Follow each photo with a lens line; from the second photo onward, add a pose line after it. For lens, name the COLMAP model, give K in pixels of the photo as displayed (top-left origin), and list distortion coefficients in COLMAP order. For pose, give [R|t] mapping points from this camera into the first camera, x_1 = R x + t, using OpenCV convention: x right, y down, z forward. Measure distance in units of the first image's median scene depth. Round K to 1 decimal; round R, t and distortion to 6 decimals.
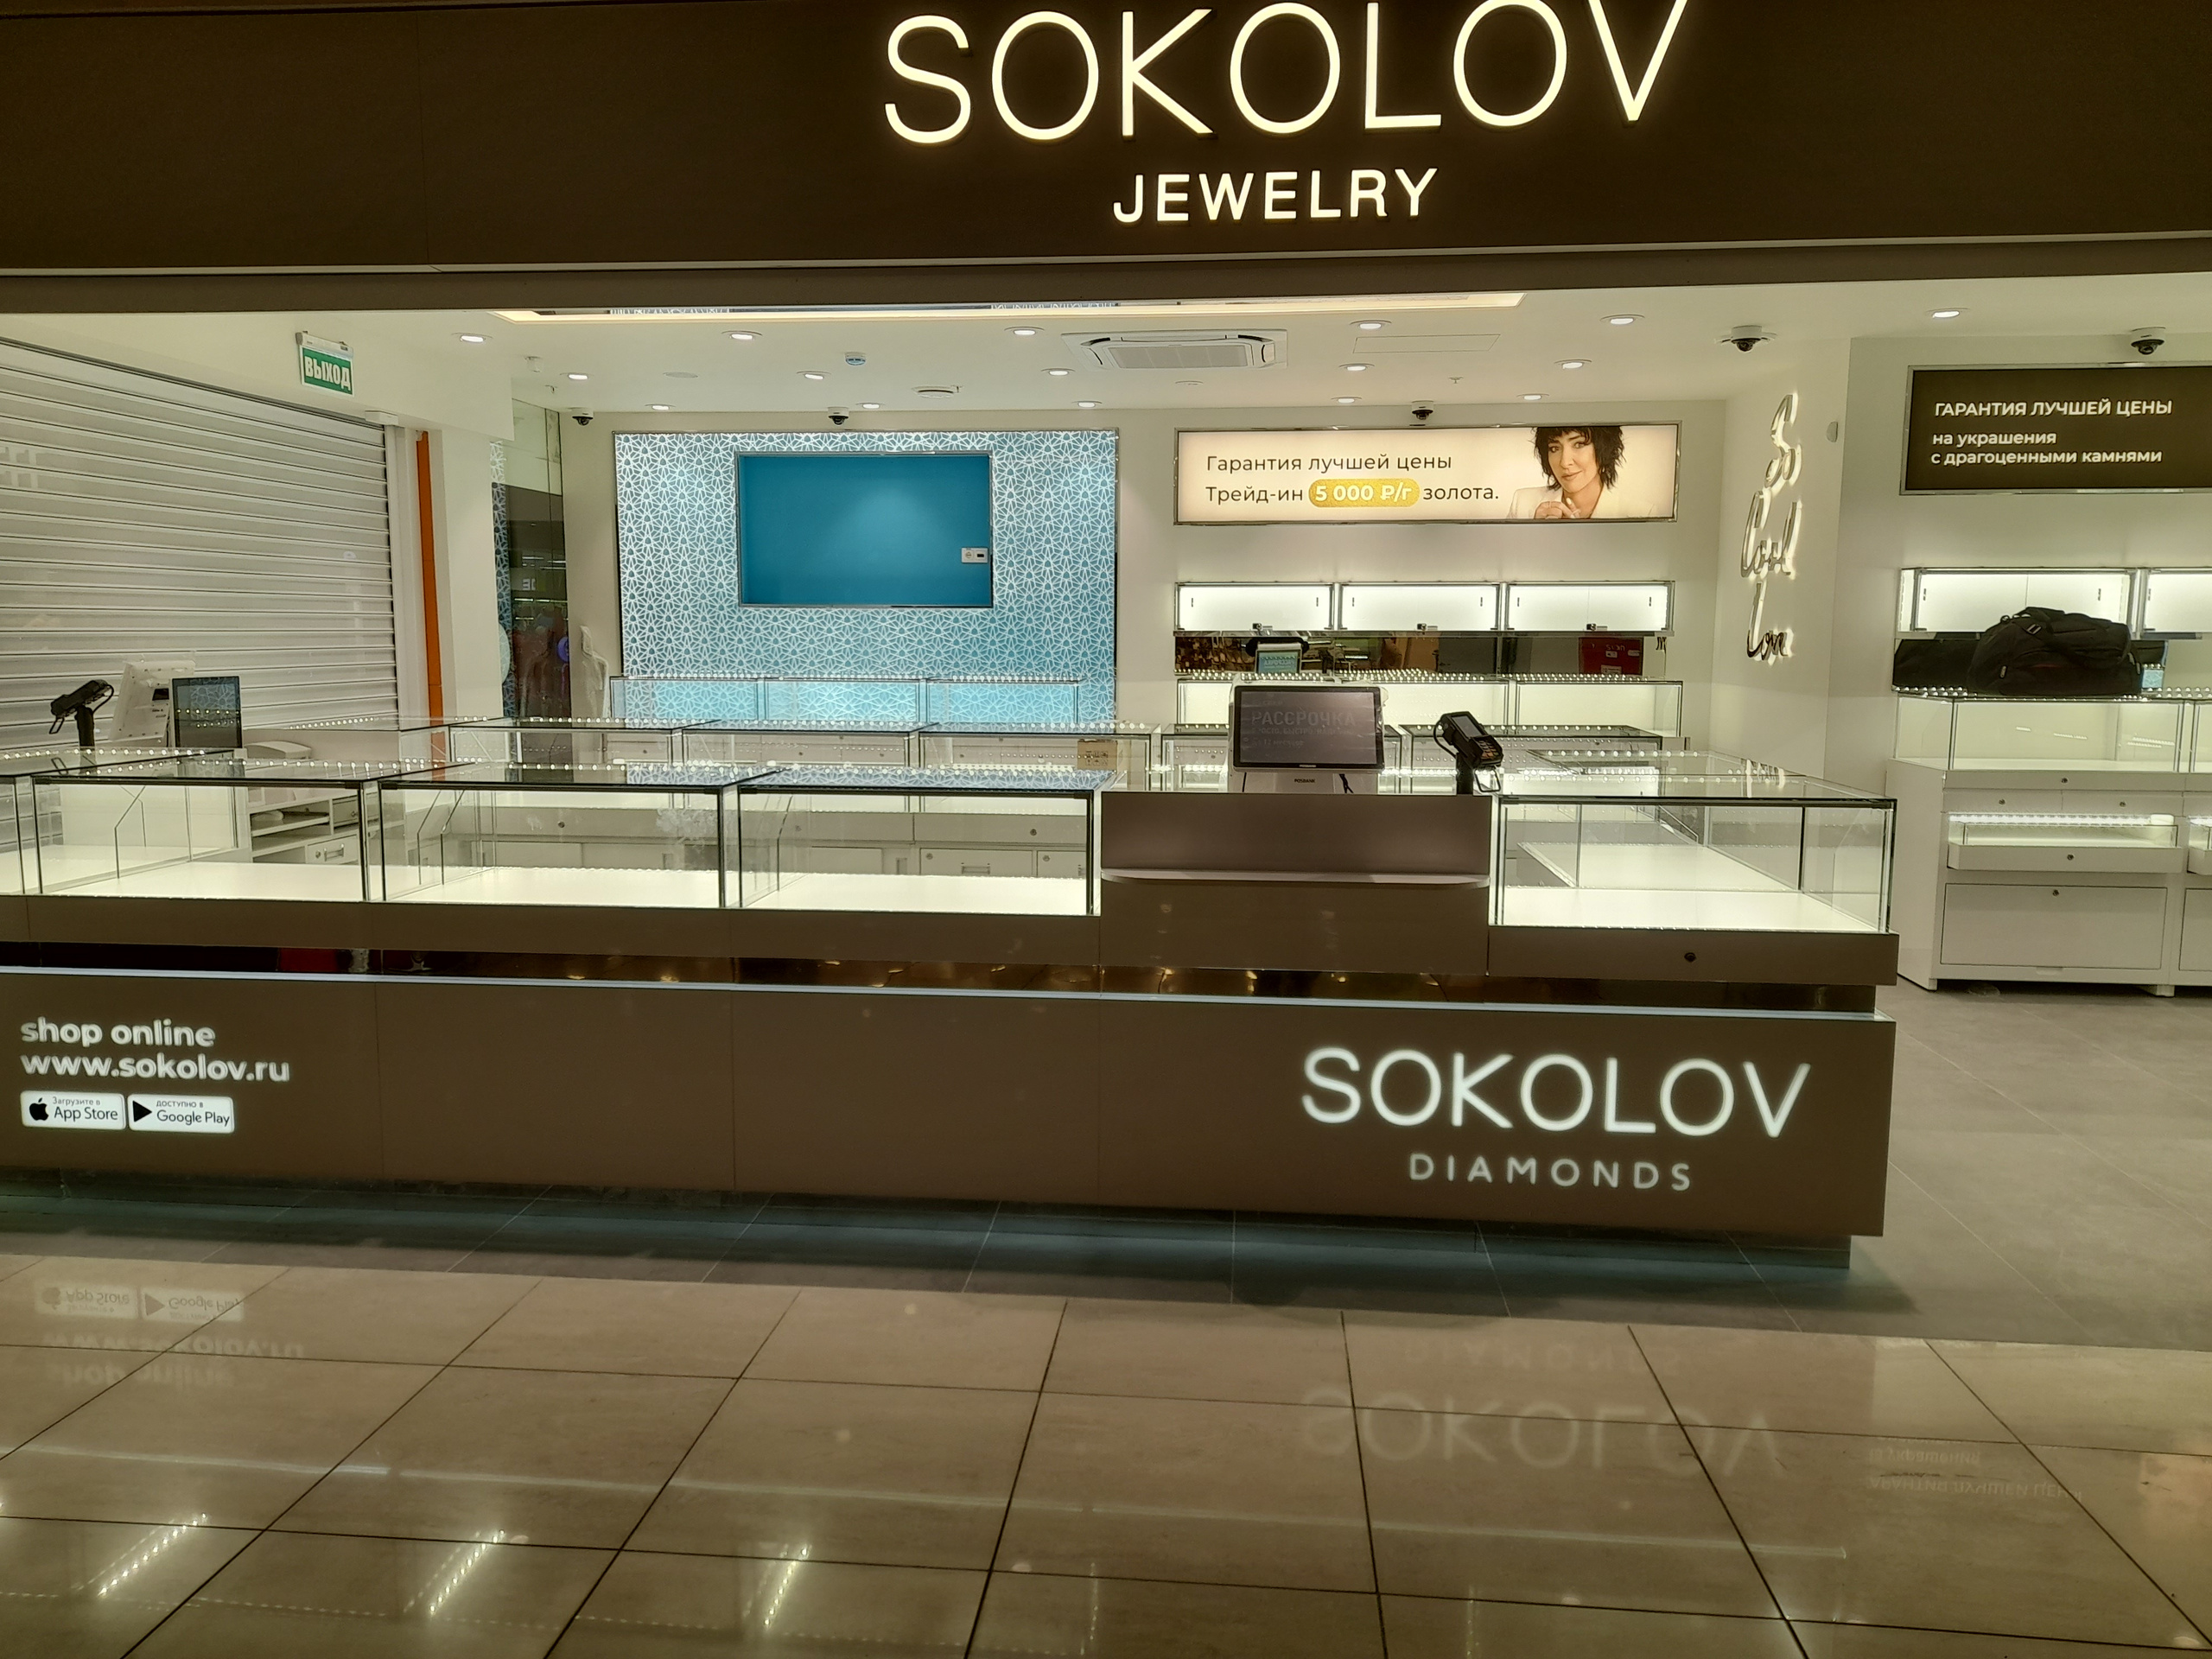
lens RADIAL K [[1566.3, 0, 1106.0], [0, 1566.3, 829.5], [0, 0, 1]] dist [0.087826, -0.146903]
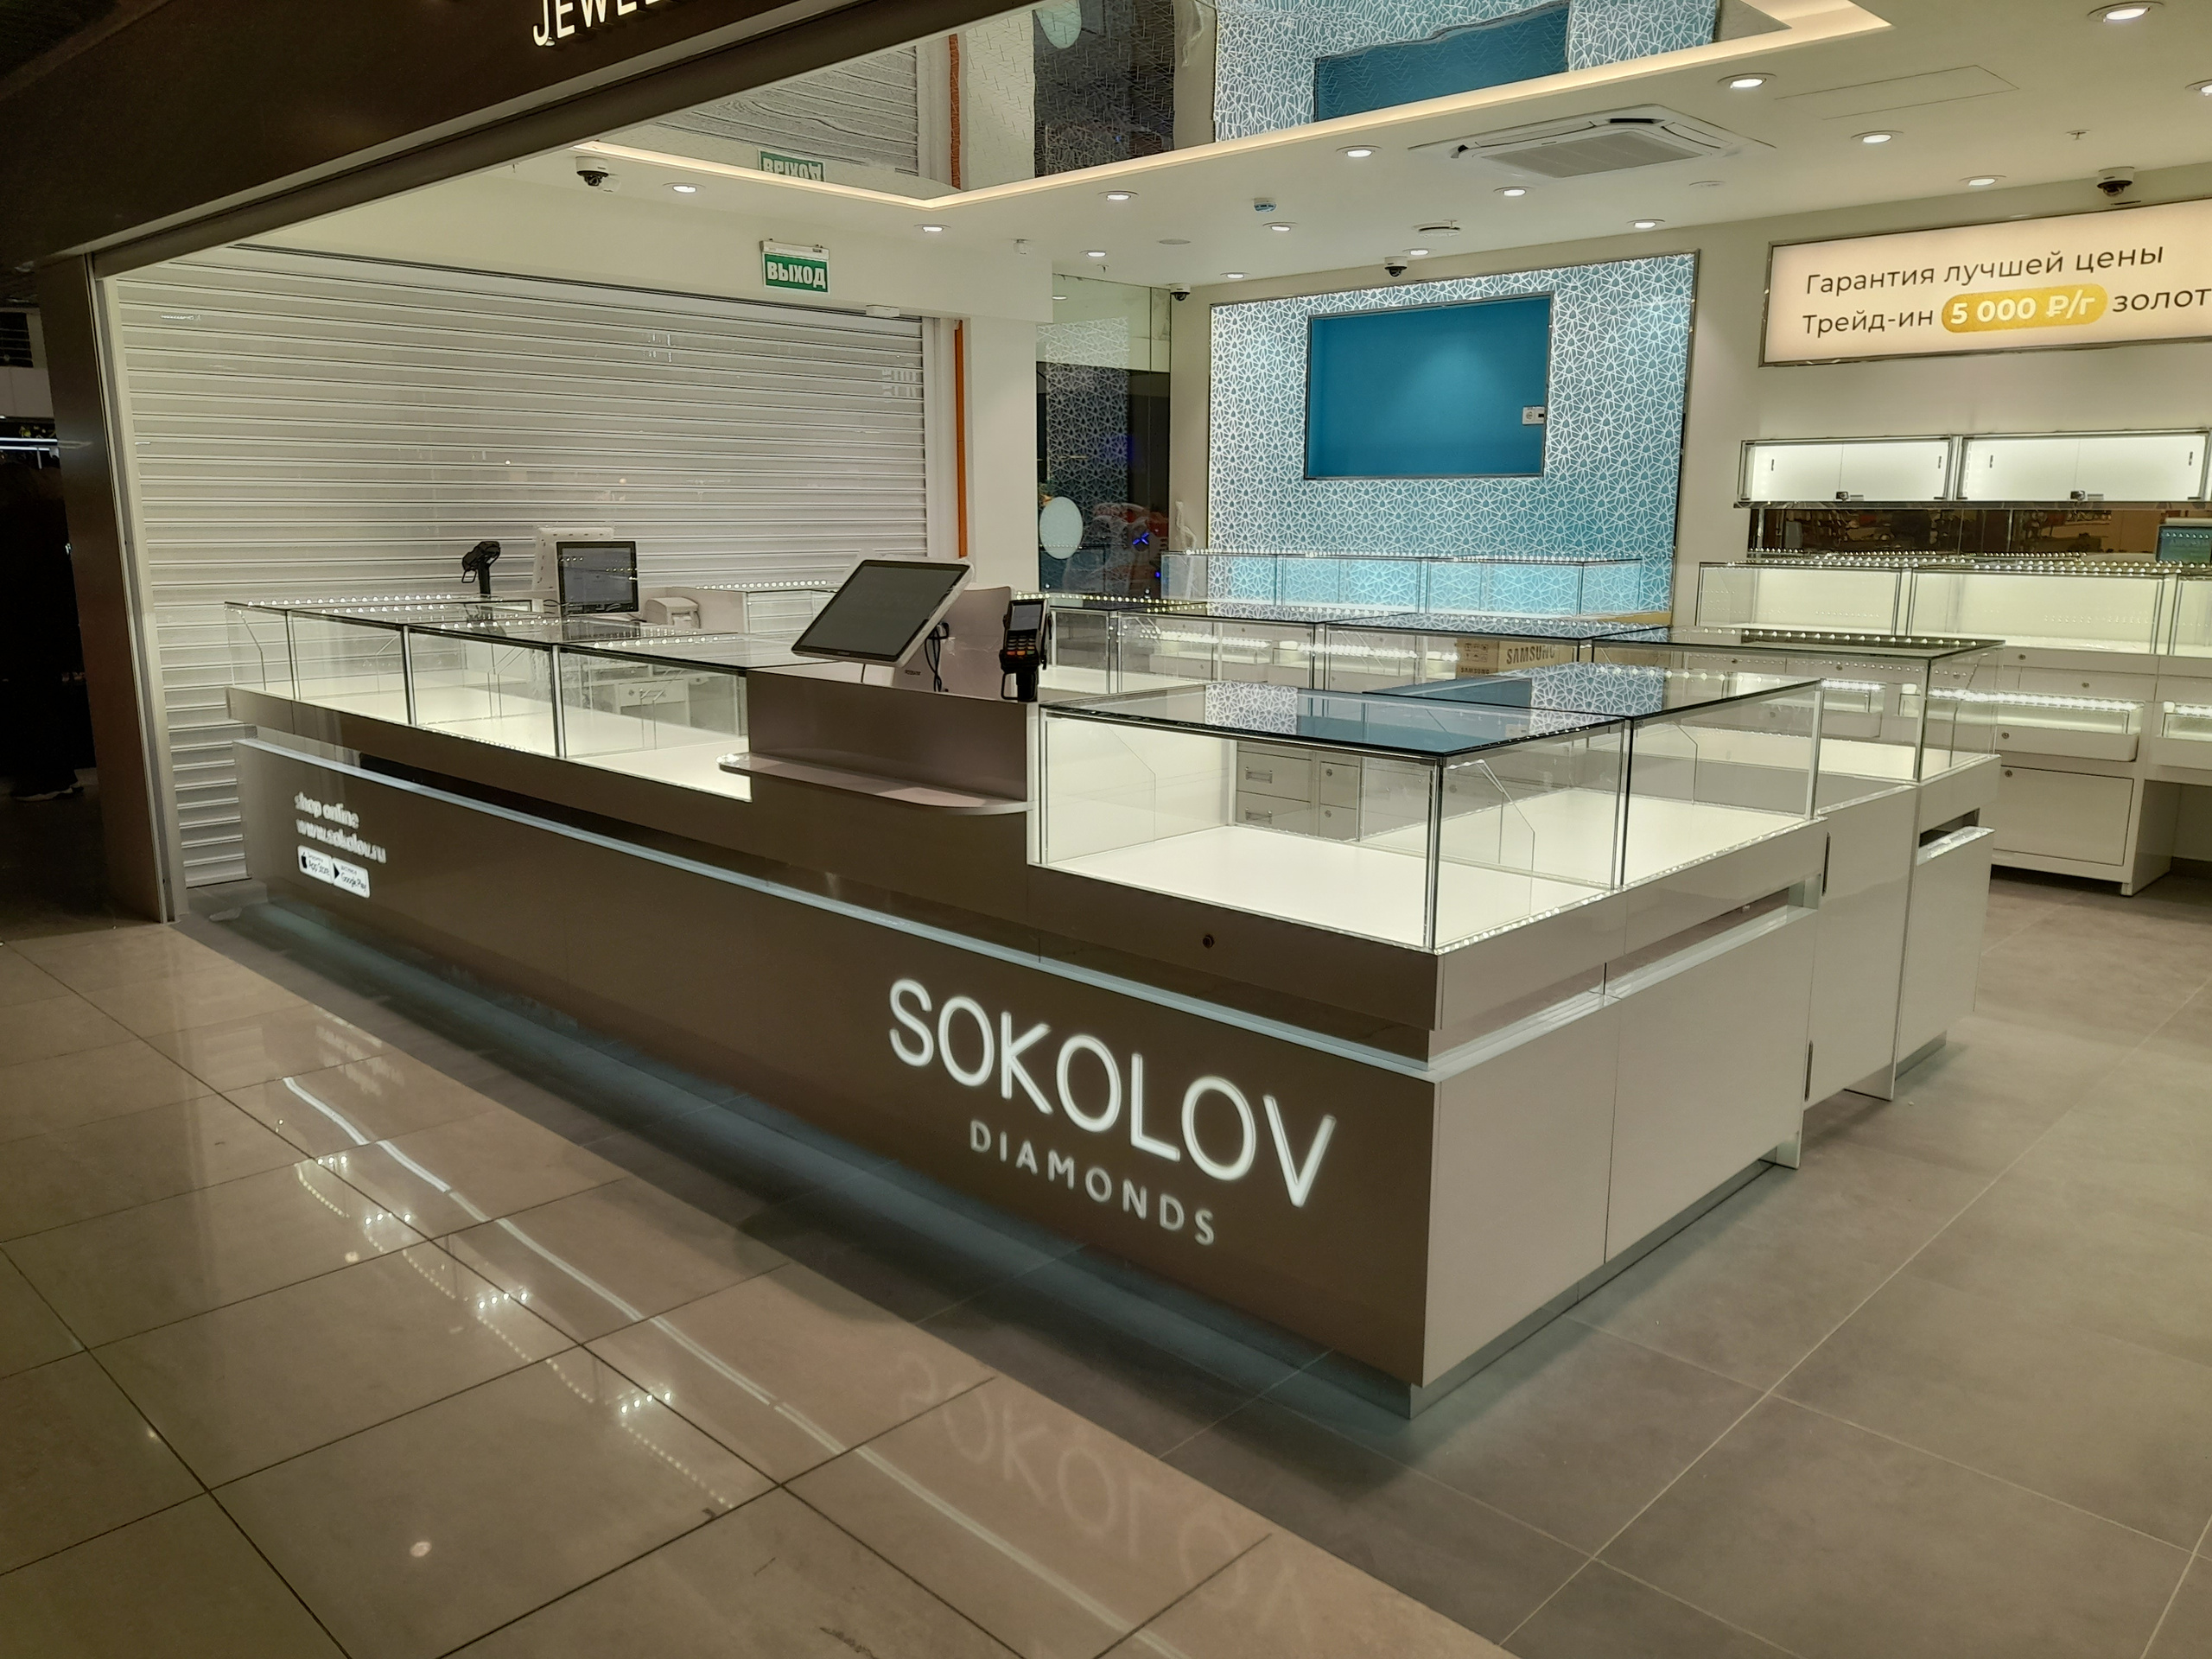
lens RADIAL K [[1610.6, 0, 1106.0], [0, 1610.6, 829.5], [0, 0, 1]] dist [0.012478, -0.007350]
pose [[0.787697, 0.119896, -0.604284, 0.317964], [-0.077697, 0.992381, 0.095619, -0.015397], [0.611144, -0.028368, 0.791011, 0.154508]]
